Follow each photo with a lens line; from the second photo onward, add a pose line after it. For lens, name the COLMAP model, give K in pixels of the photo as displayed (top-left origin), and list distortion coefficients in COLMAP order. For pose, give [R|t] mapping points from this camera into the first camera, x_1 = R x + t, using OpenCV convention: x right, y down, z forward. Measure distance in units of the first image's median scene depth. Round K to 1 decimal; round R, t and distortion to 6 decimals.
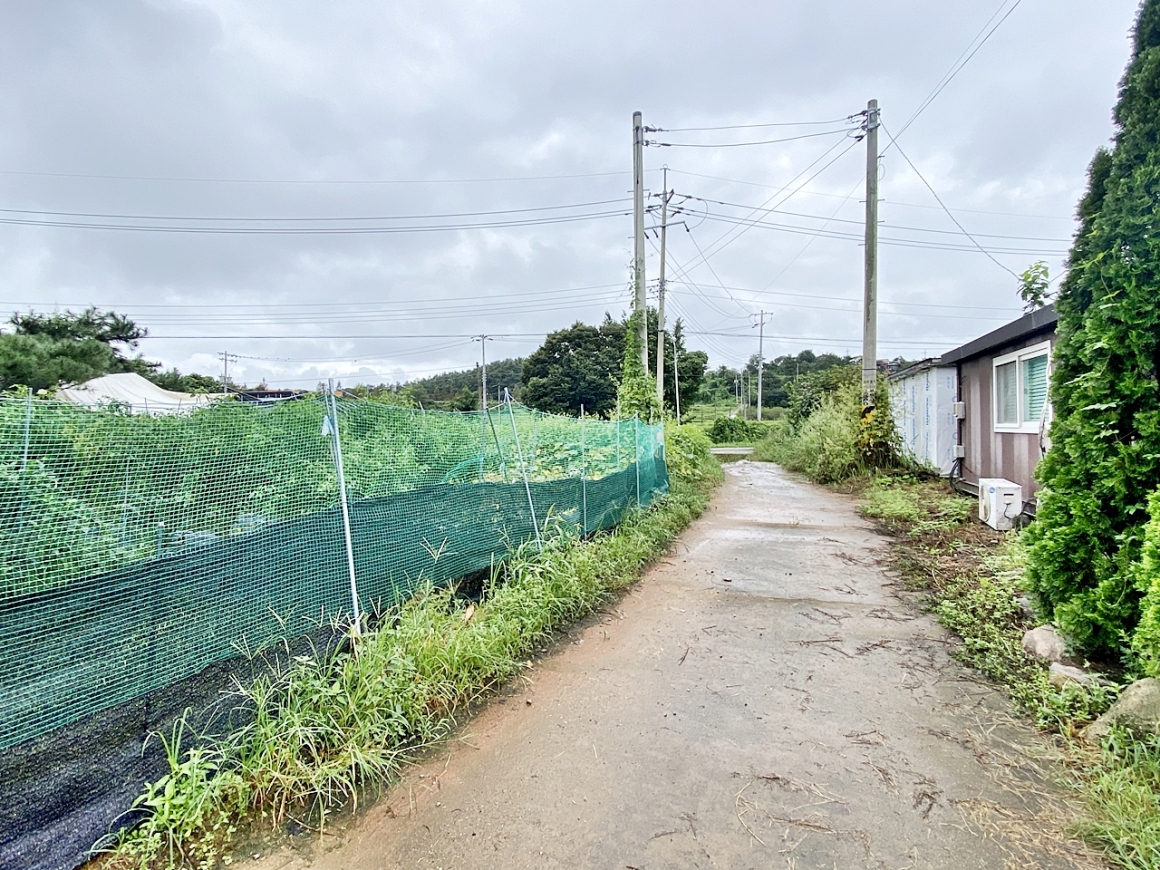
lens RADIAL K [[580.7, 0, 580.0], [0, 580.7, 435.0], [0, 0, 1]] dist [0.034303, -0.031945]
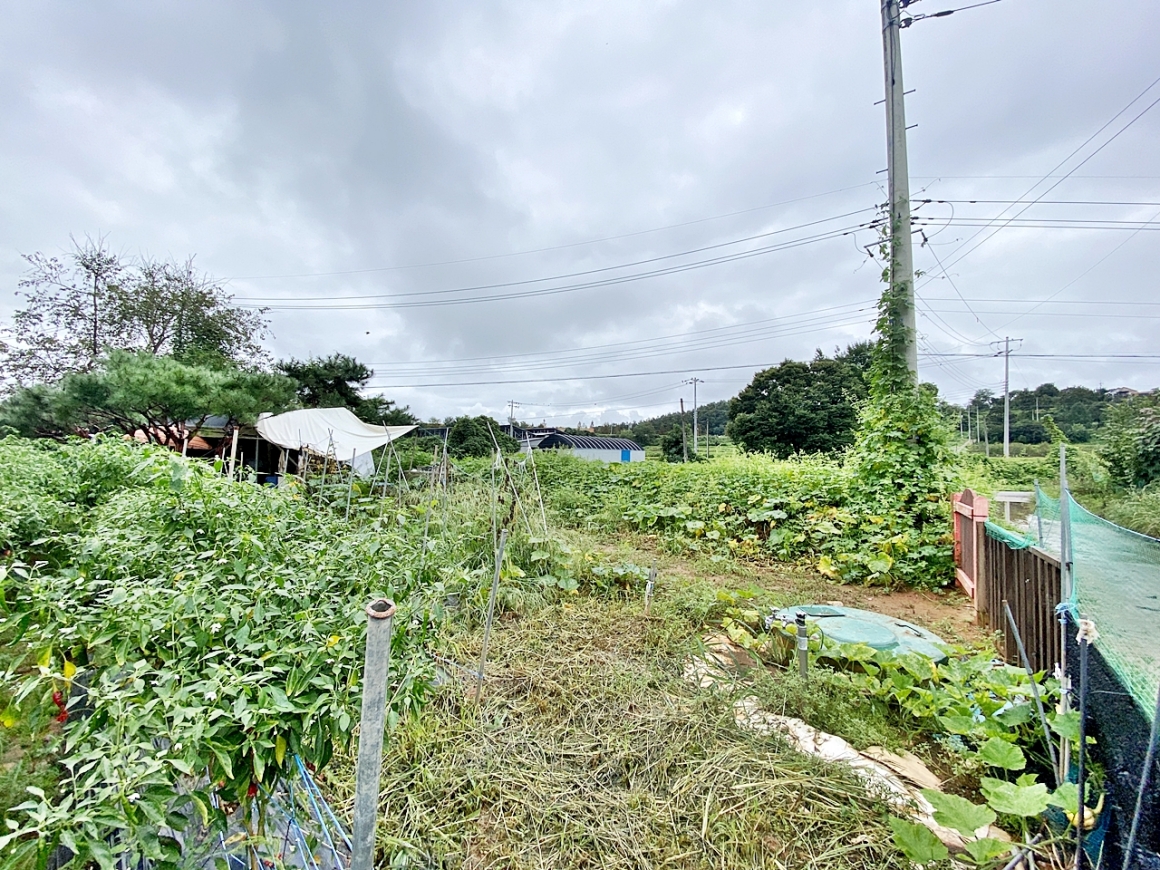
lens RADIAL K [[456.2, 0, 578.1], [0, 456.2, 440.8], [0, 0, 1]] dist [-0.001654, -0.011996]
pose [[0.908518, 0.008118, -0.417766, -0.000991], [-0.027770, 0.998774, -0.040983, -0.006348], [0.416921, 0.048836, 0.907630, 0.127590]]
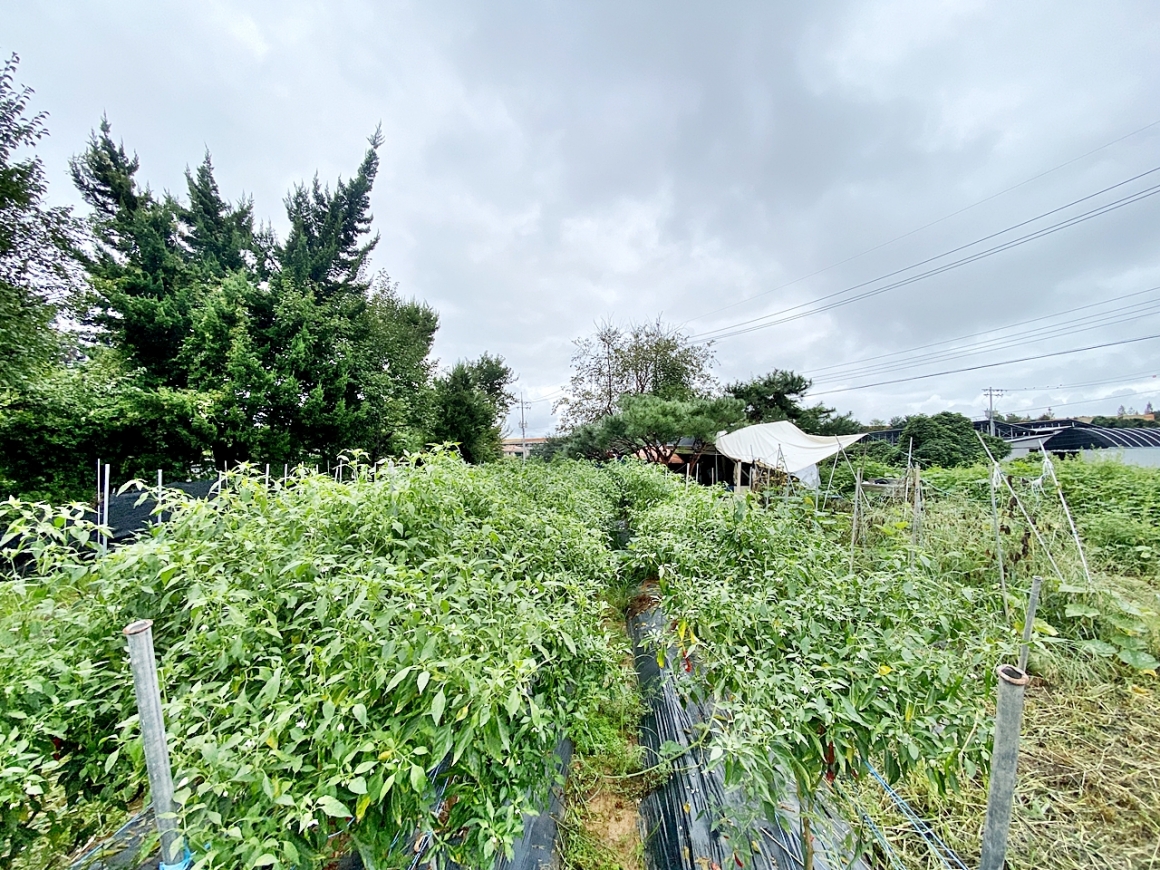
lens RADIAL K [[456.2, 0, 578.1], [0, 456.2, 440.8], [0, 0, 1]] dist [-0.001654, -0.011996]
pose [[0.254541, -0.035552, -0.966408, -0.001091], [-0.006082, 0.999245, -0.038361, -0.009428], [0.967043, 0.015642, 0.254132, 0.118118]]
